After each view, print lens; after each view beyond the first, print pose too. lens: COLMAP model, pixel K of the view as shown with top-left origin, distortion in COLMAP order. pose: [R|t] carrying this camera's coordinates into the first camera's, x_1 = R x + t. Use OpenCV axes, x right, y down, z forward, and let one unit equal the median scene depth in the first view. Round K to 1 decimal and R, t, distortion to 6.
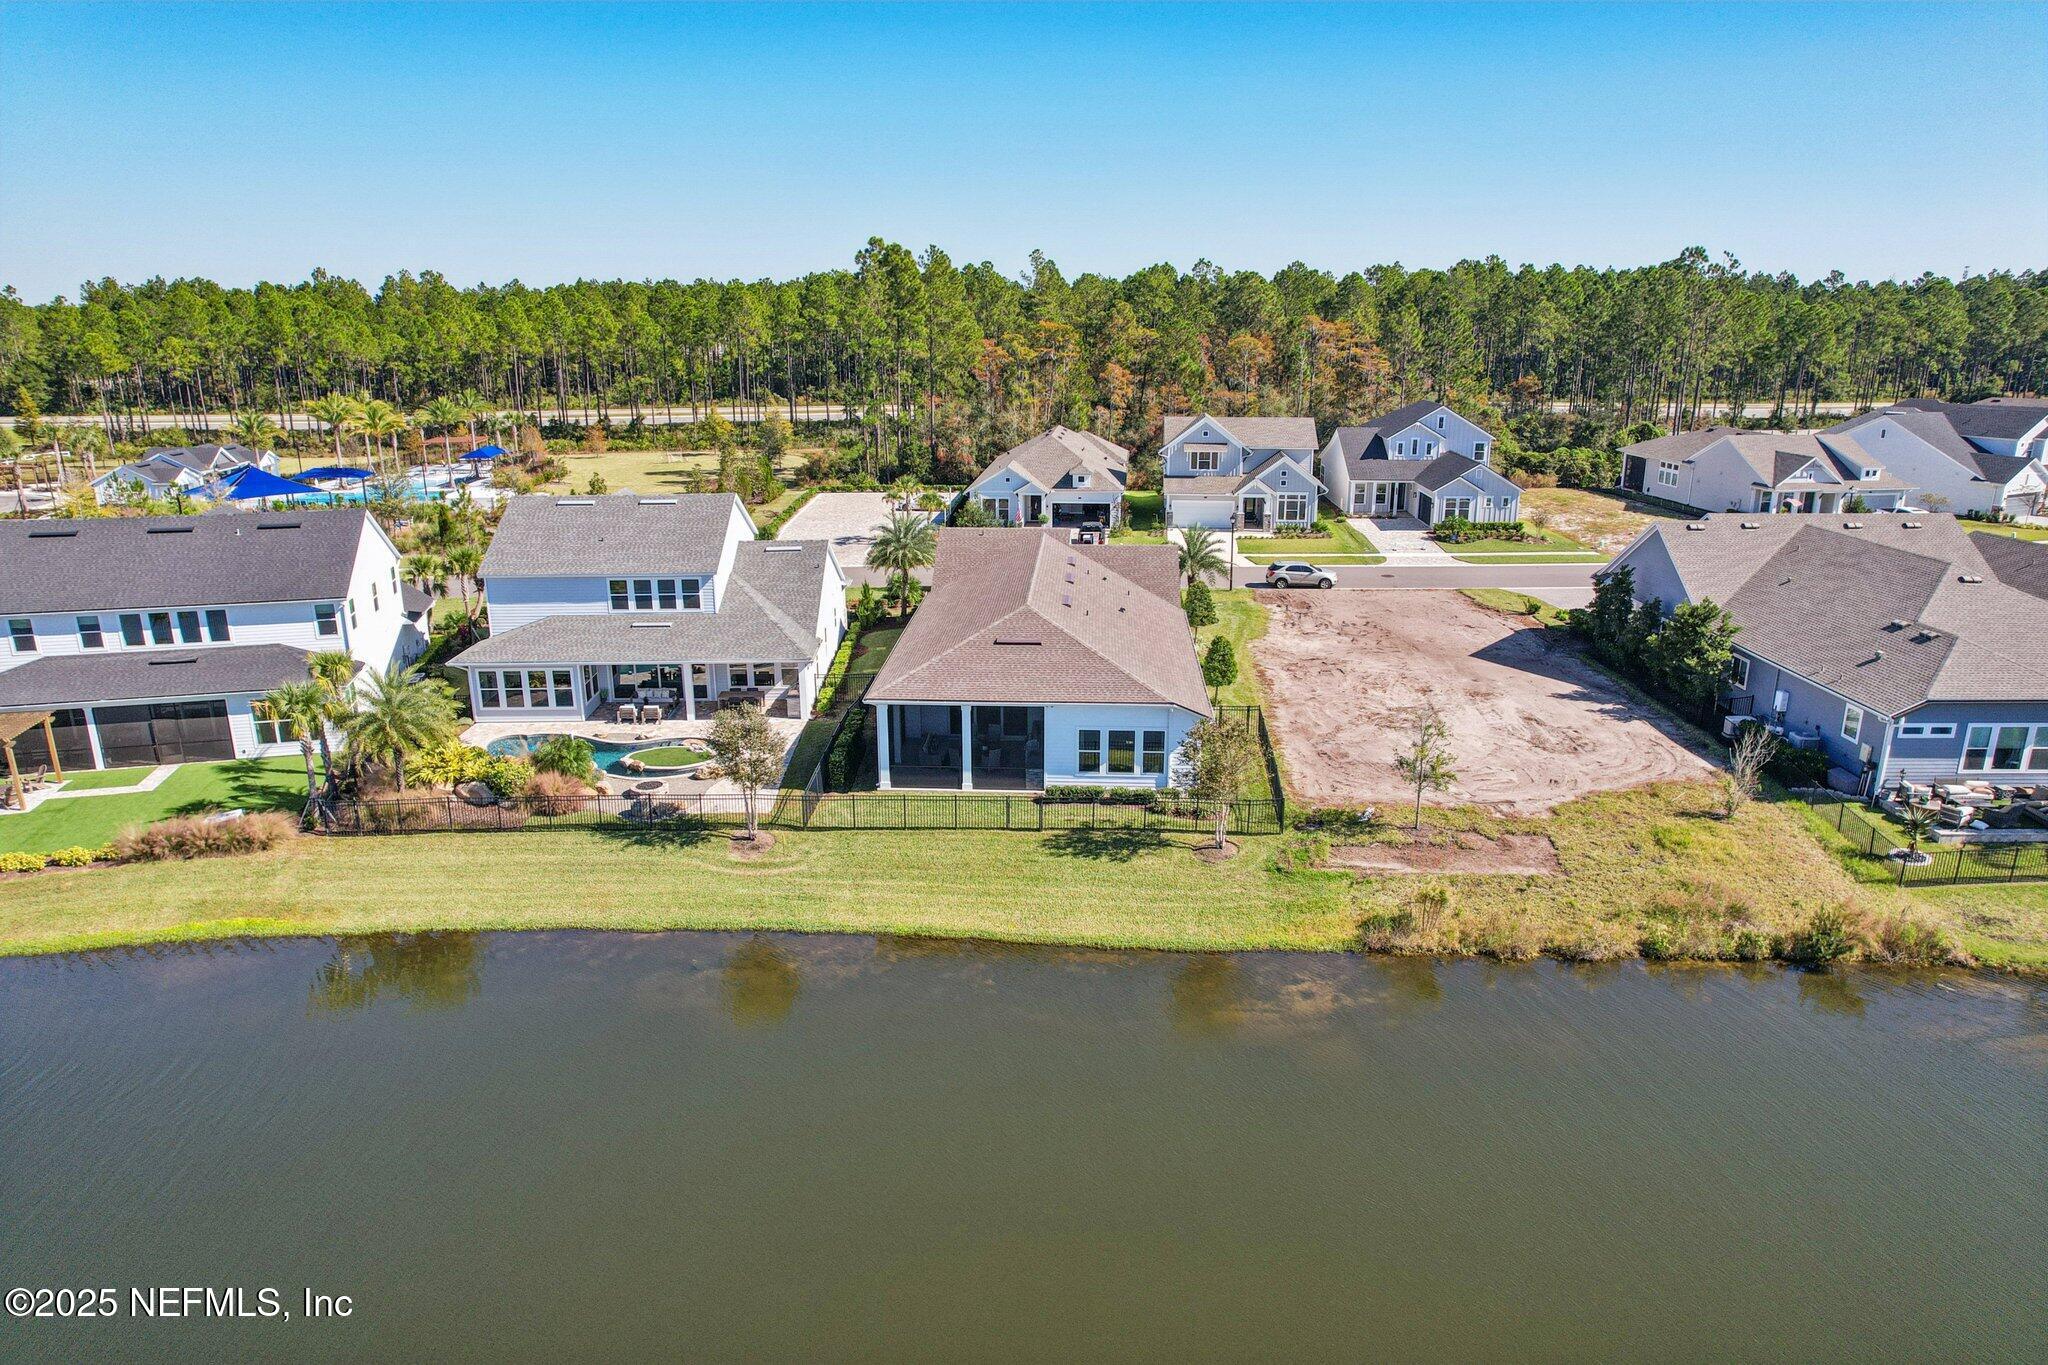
lens RADIAL K [[1349.7, 0, 1016.6], [0, 1349.7, 678.6], [0, 0, 1]] dist [-0.067227, 0.059832]
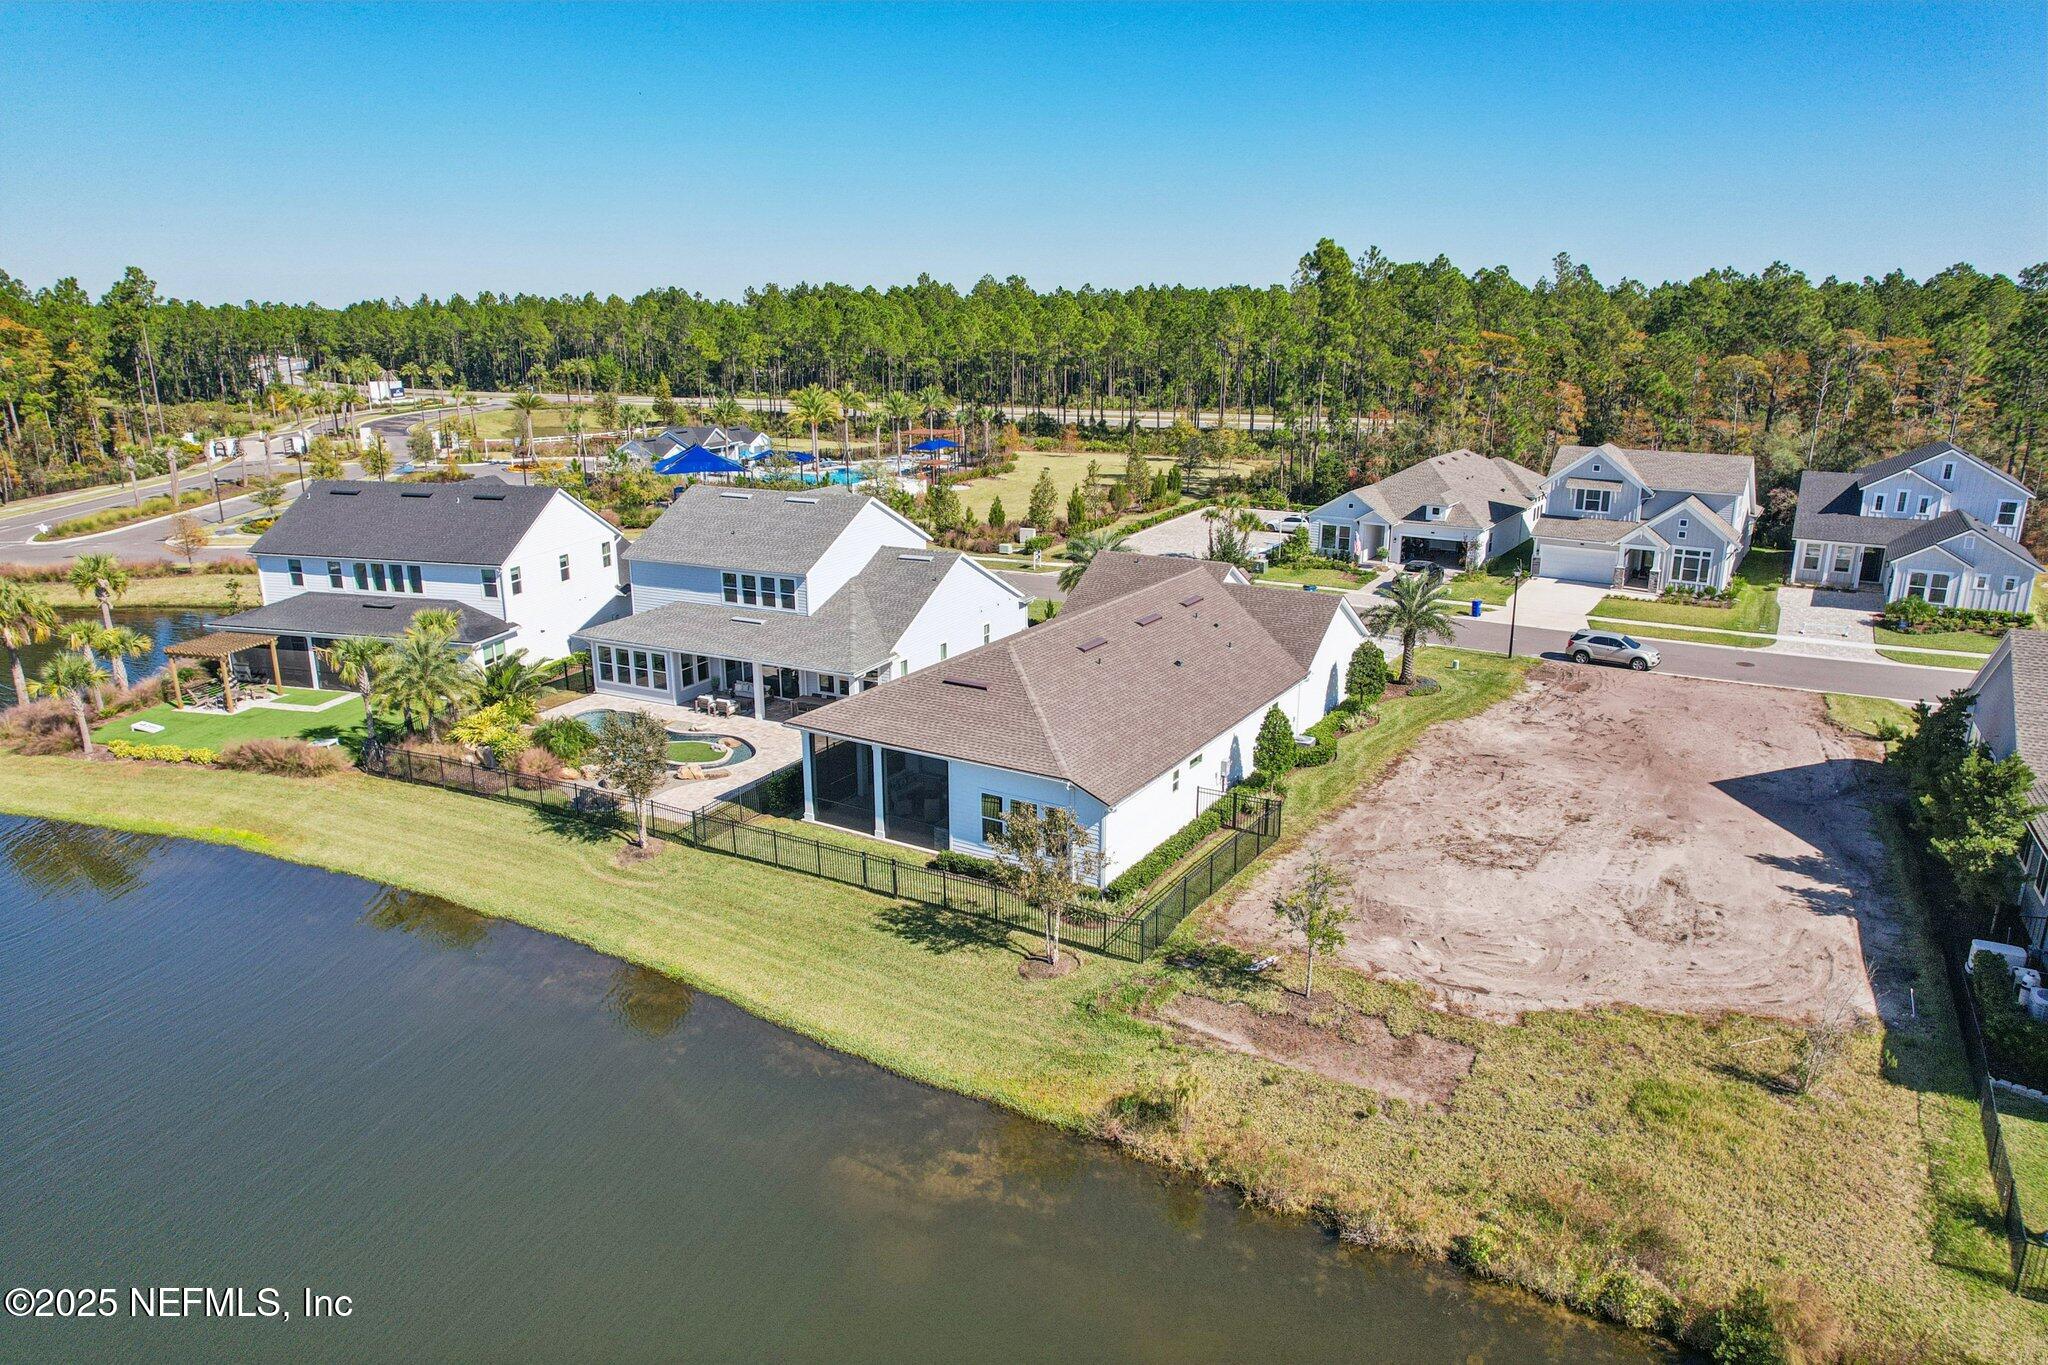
lens RADIAL K [[1333.2, 0, 1024.0], [0, 1333.2, 682.5], [0, 0, 1]] dist [-0.058763, 0.043720]
pose [[0.884171, 0.129458, -0.448868, 0.349441], [-0.129873, 0.991076, 0.030015, -0.048309], [0.448748, 0.031757, 0.893094, 0.192191]]
